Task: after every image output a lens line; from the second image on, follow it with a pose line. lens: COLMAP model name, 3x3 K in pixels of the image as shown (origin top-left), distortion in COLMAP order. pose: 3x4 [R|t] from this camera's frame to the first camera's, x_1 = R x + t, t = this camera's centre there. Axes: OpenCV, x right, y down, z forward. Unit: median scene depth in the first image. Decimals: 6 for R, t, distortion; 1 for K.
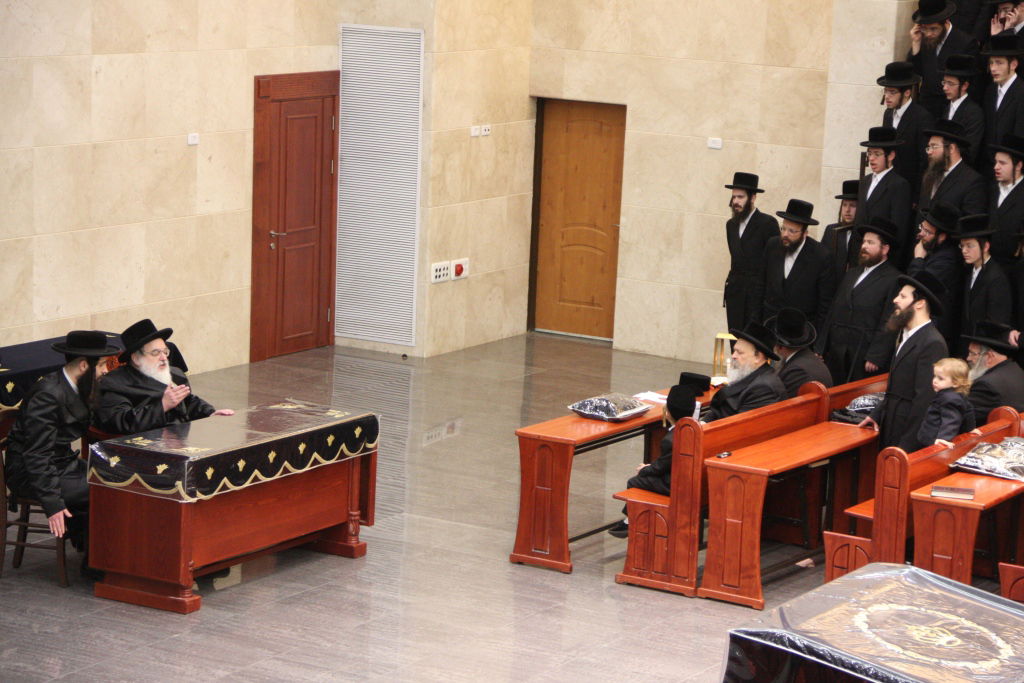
lens RADIAL K [[2872.4, 0, 516.5], [0, 2872.4, 332.3], [0, 0, 1]] dist [0.592941, 0.000000]
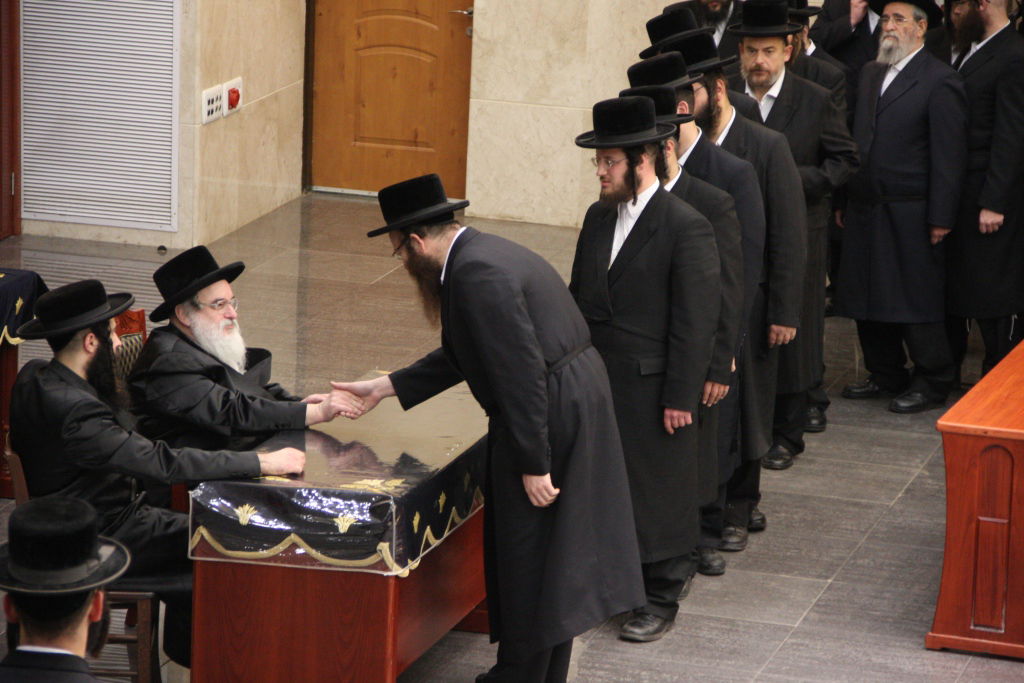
lens RADIAL K [[4298.8, 0, 505.0], [0, 4298.8, 326.7], [0, 0, 1]] dist [0.979860, 0.000000]
pose [[0.957613, -0.061290, 0.281463, -0.218070], [0.045287, 0.996984, 0.063020, -0.028304], [-0.284477, -0.047602, 0.957500, 0.124682]]
